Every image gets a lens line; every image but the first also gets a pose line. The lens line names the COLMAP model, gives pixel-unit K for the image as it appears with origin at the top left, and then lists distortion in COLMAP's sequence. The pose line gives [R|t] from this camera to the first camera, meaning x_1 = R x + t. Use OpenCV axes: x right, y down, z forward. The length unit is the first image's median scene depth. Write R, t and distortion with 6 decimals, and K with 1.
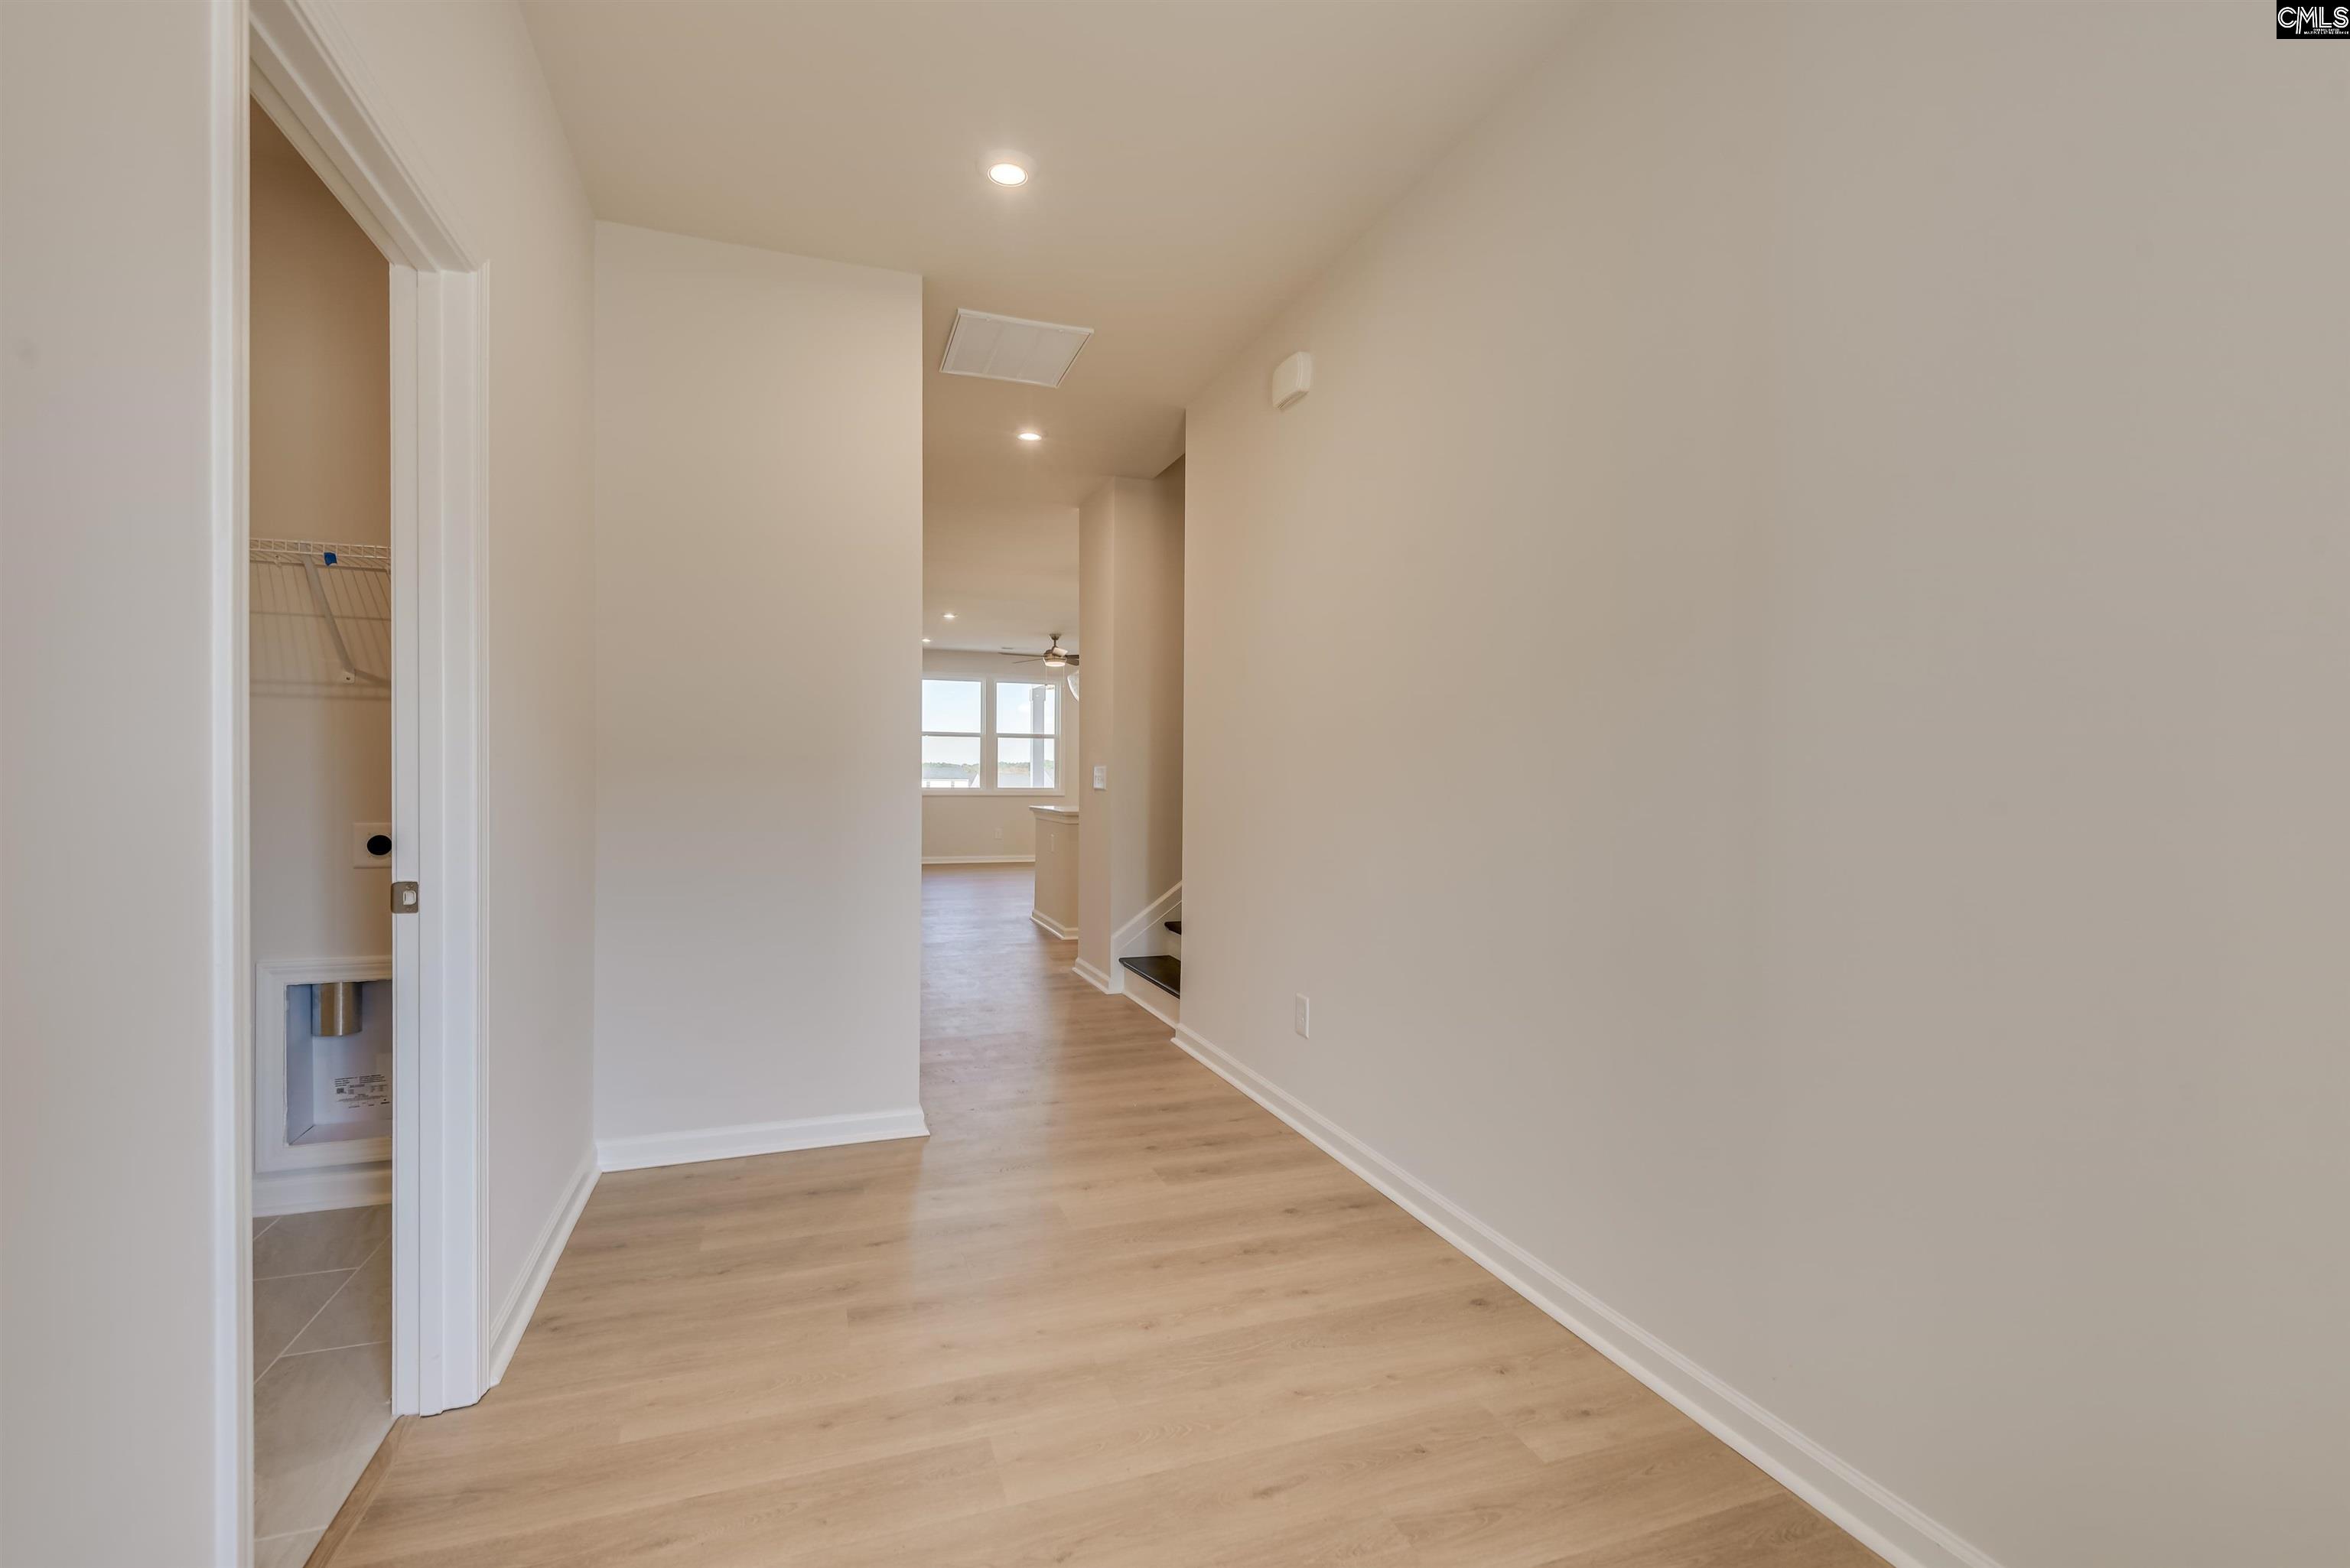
lens RADIAL K [[1073.3, 0, 1192.8], [0, 1073.3, 782.7], [0, 0, 1]] dist [-0.002393, -0.006440]
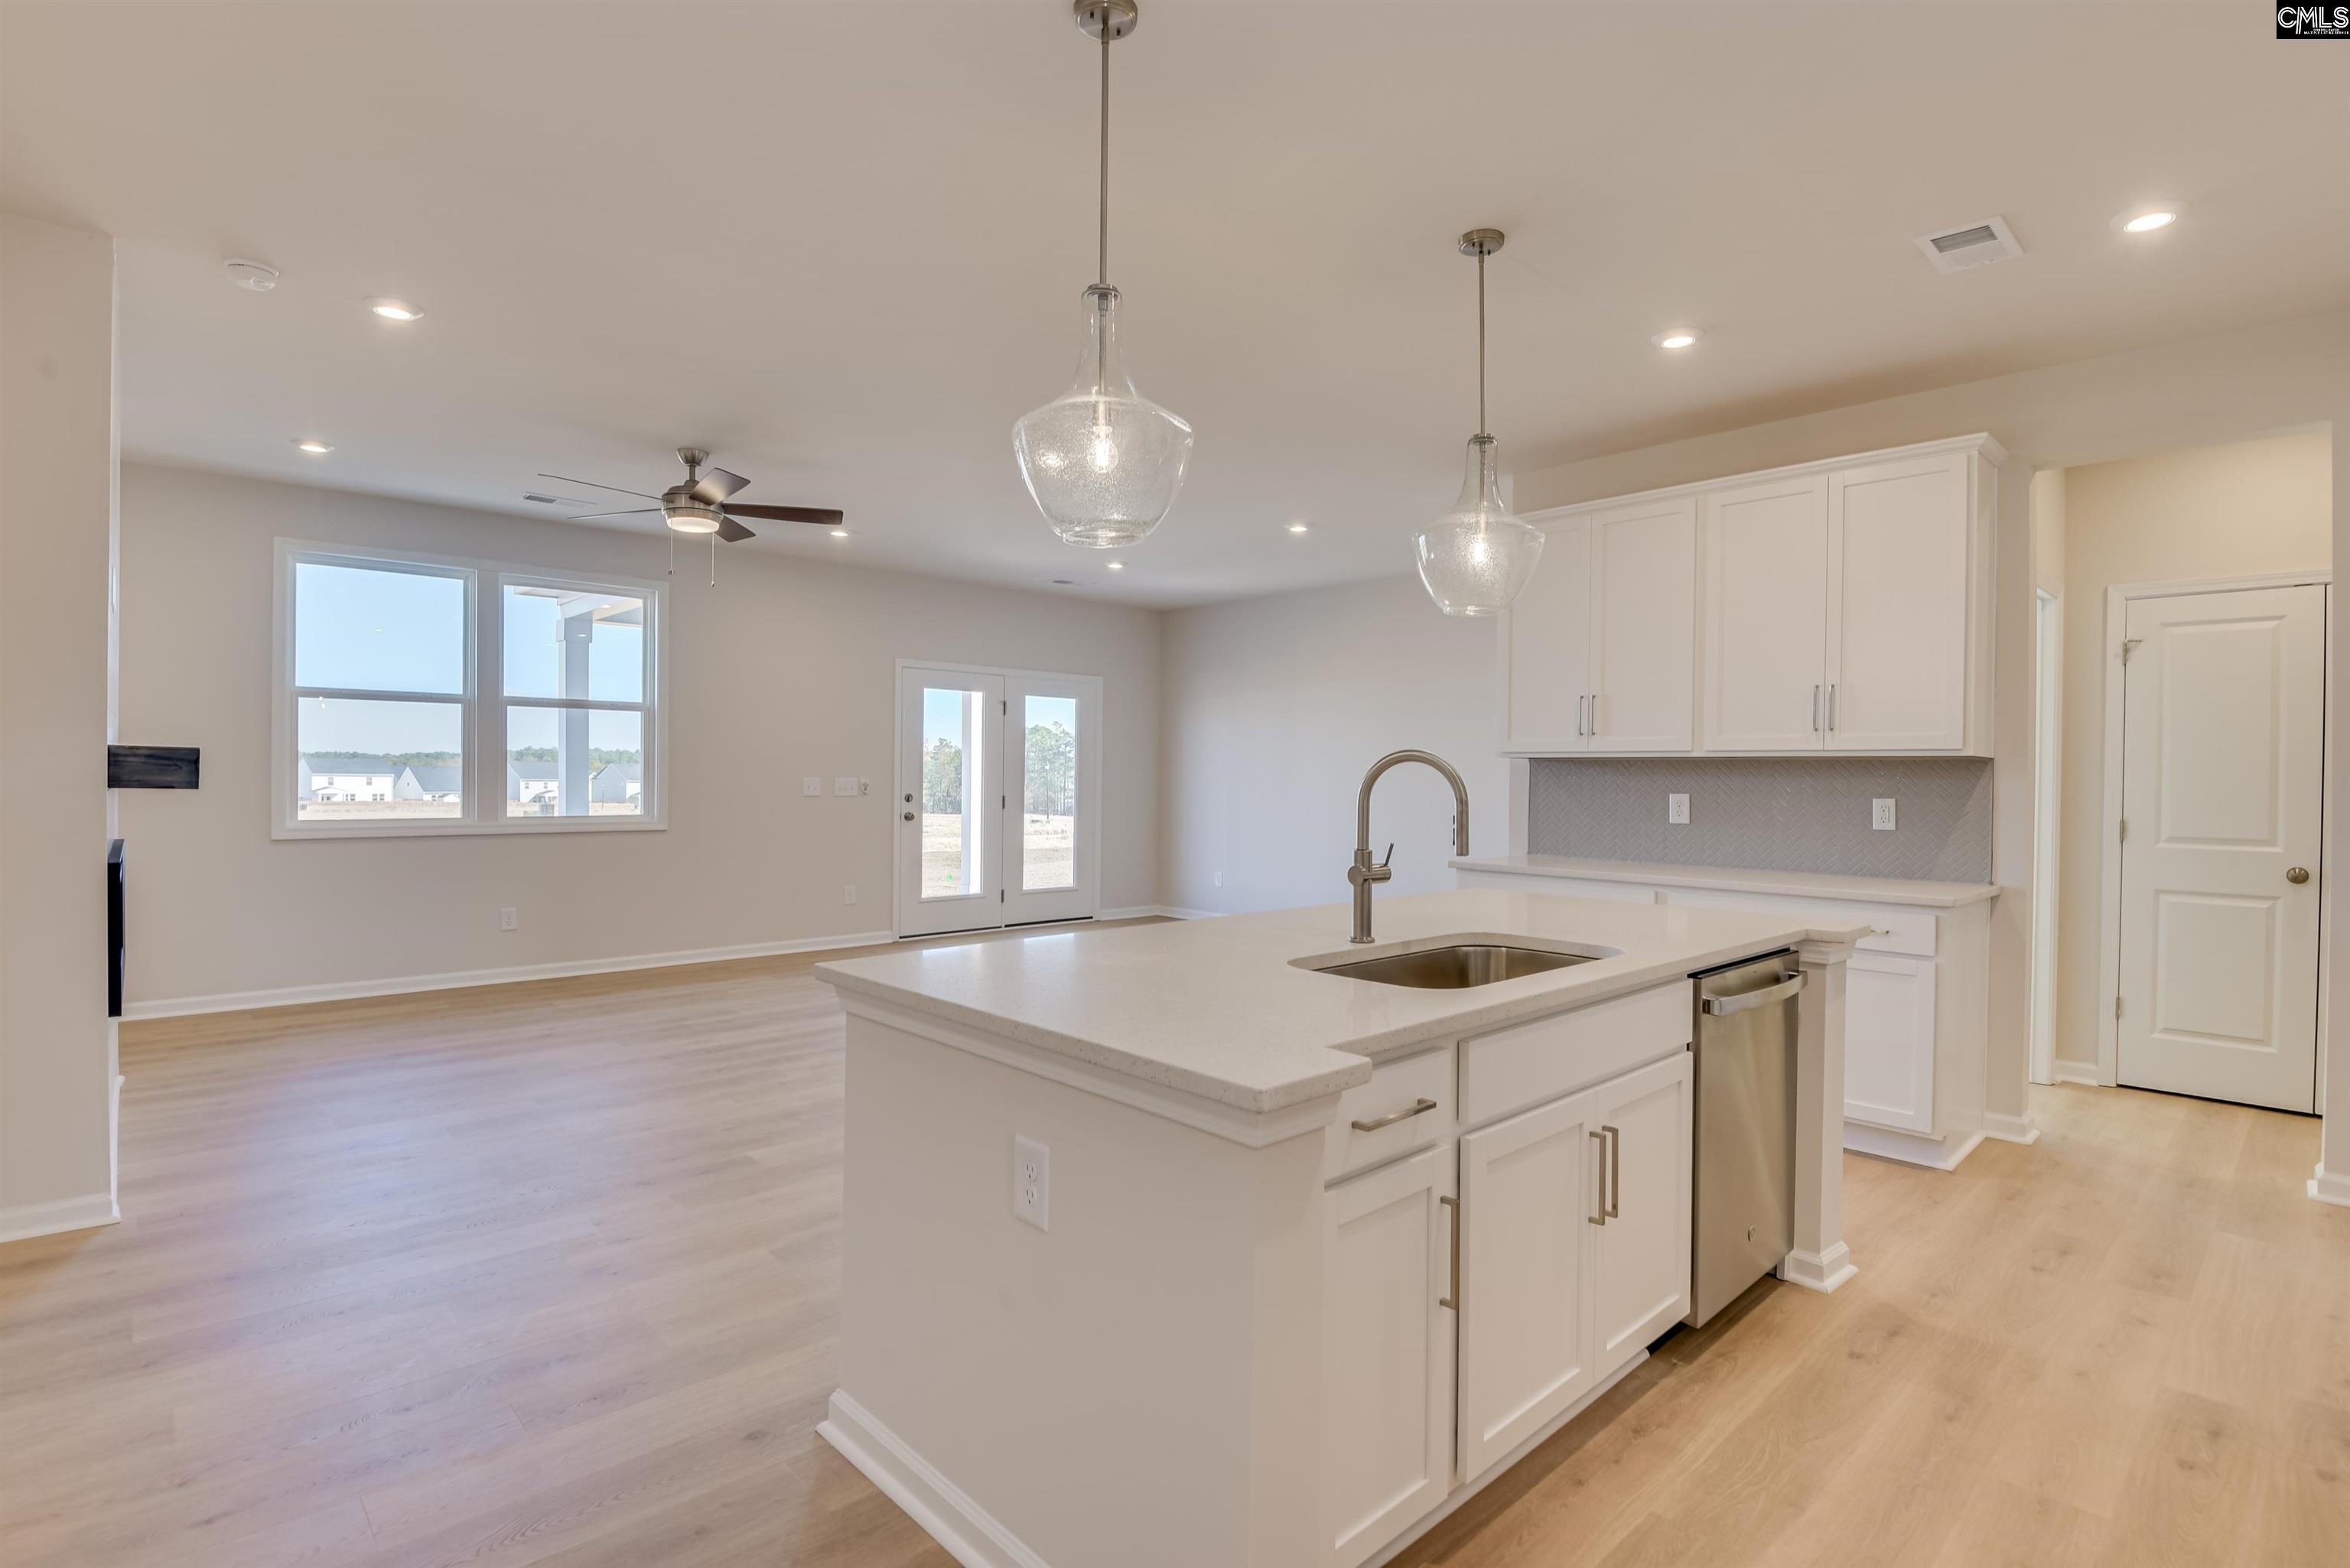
lens RADIAL K [[1093.0, 0, 1194.0], [0, 1093.0, 787.3], [0, 0, 1]] dist [-0.033896, -0.000706]
pose [[0.905991, -0.003546, 0.423282, -0.512561], [-0.000317, 0.999959, 0.009056, -0.055155], [-0.423297, -0.008339, 0.905953, 2.145403]]
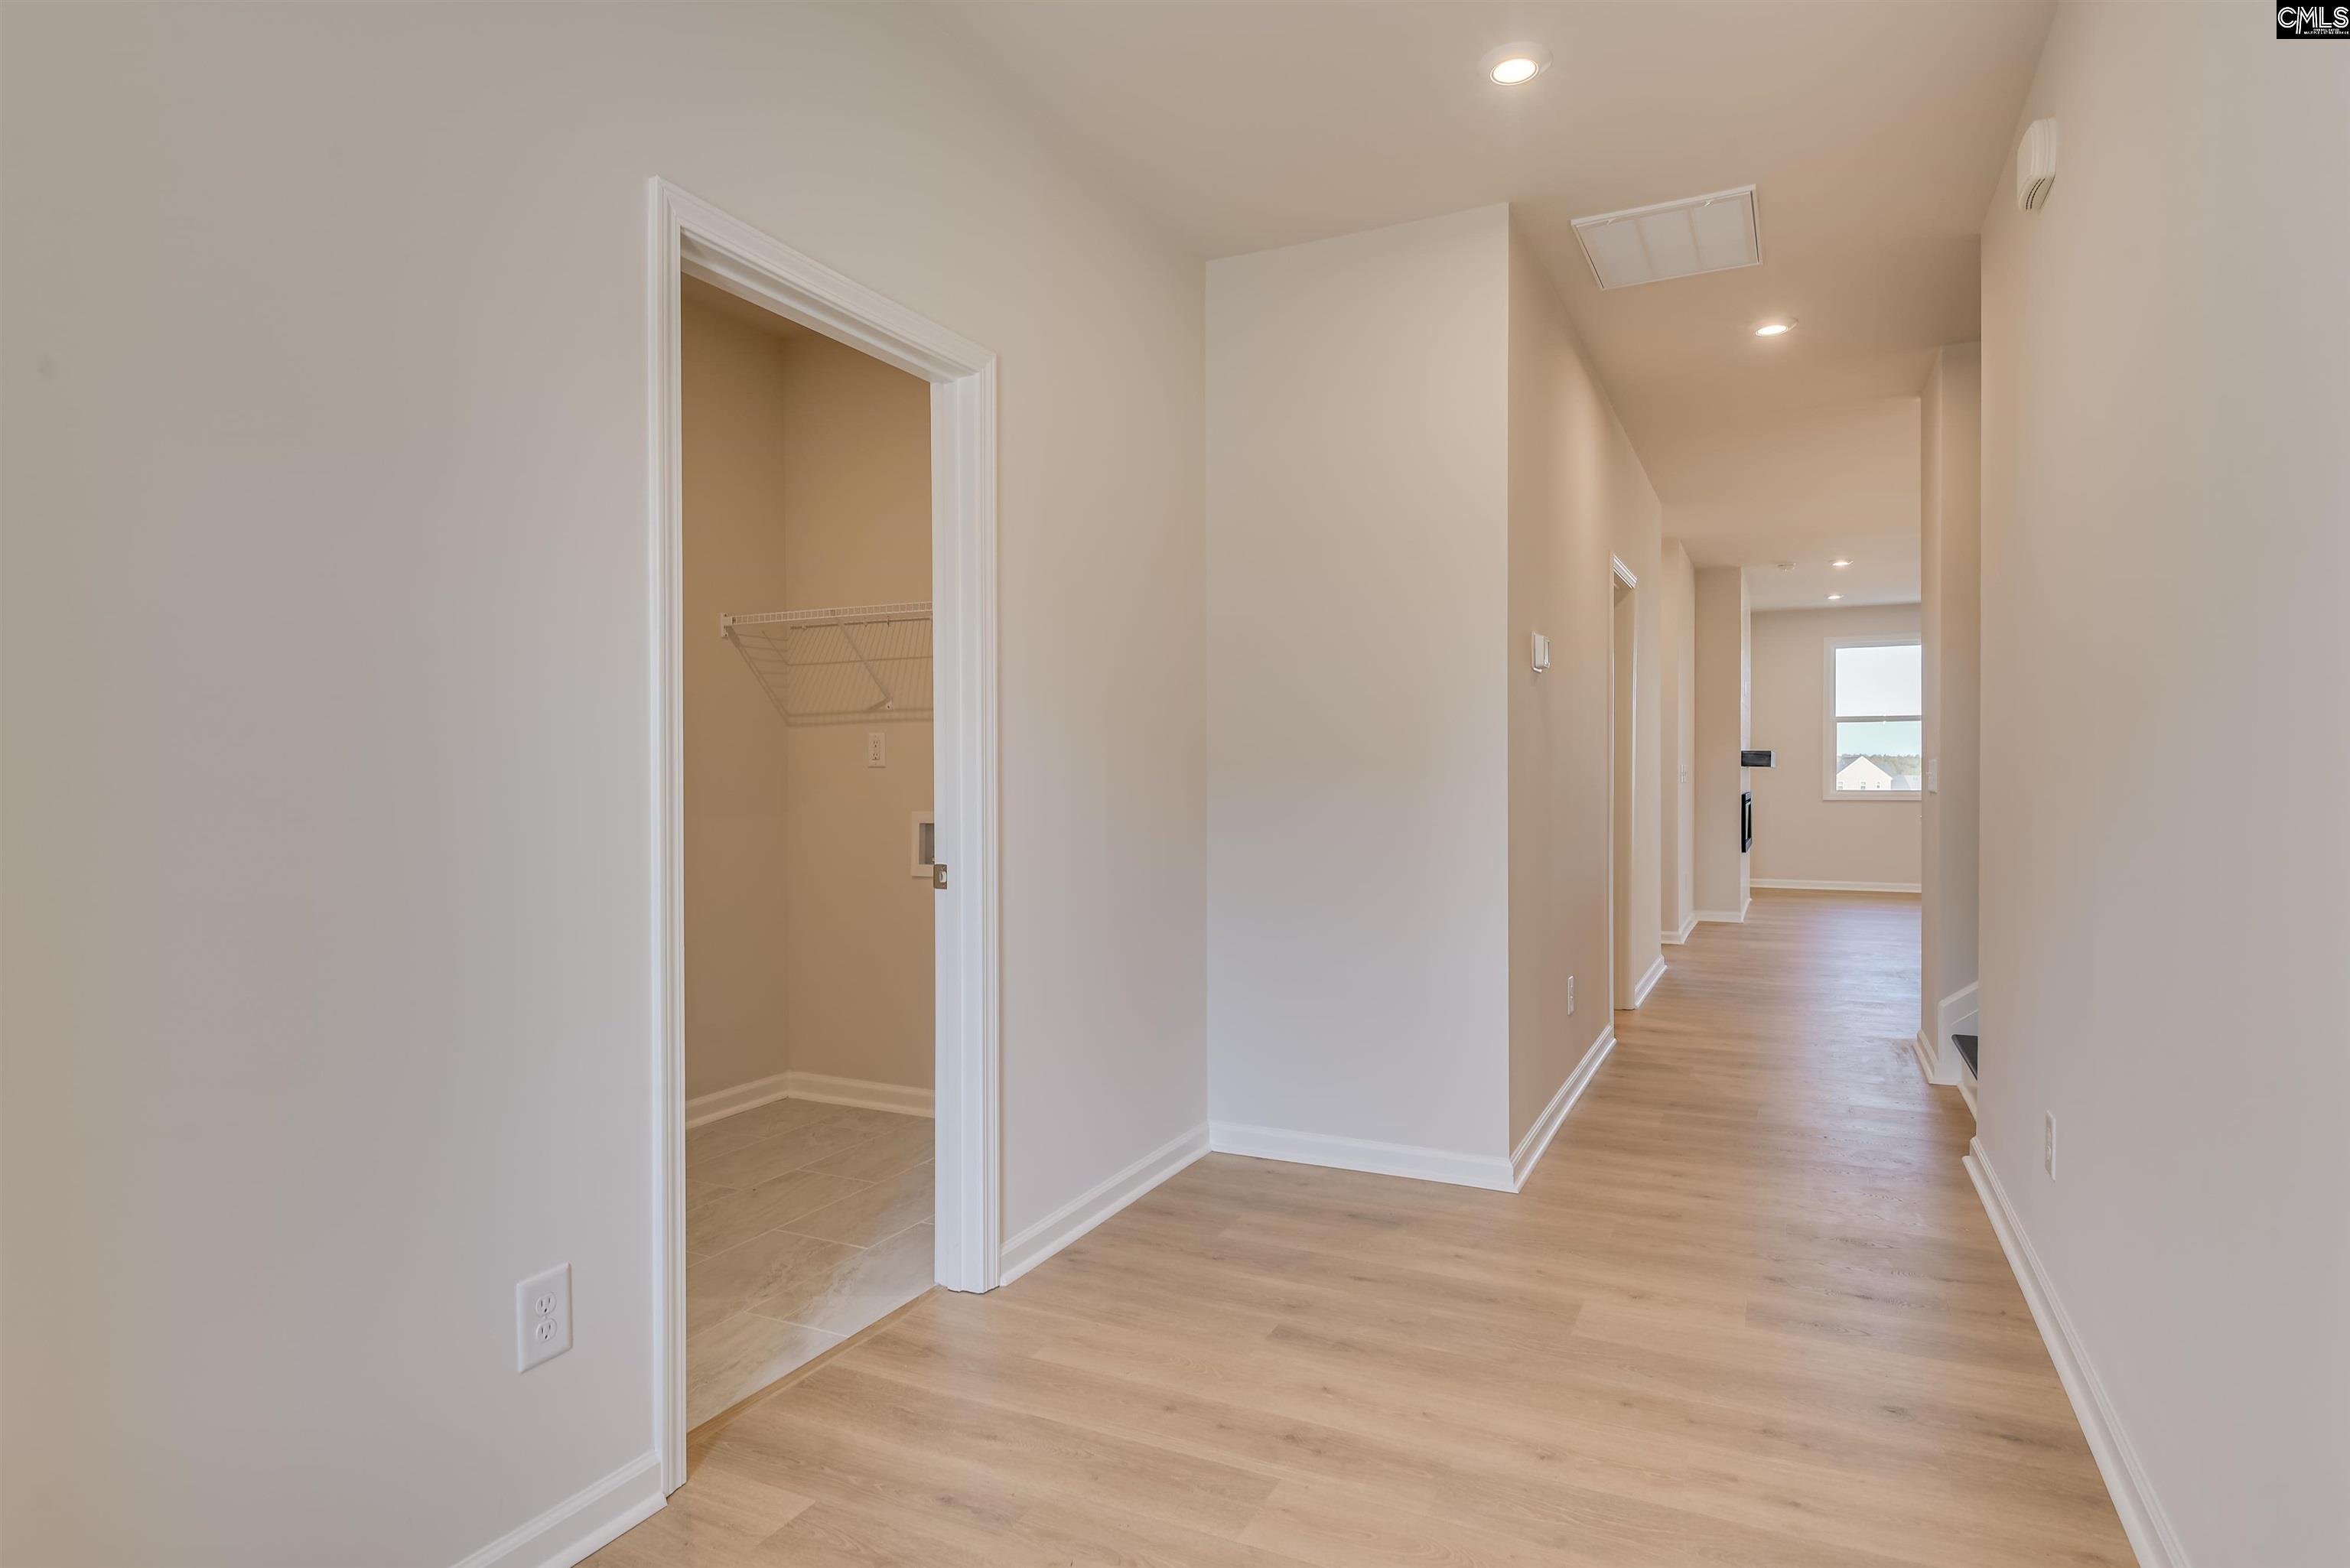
lens RADIAL K [[1275.2, 0, 1156.5], [0, 1275.2, 782.4], [0, 0, 1]] dist [0.012073, -0.013685]
pose [[0.681165, -0.005165, -0.732112, 0.373258], [0.004134, 0.999986, -0.003208, 0.000642], [0.732118, -0.000842, 0.681177, 0.103198]]
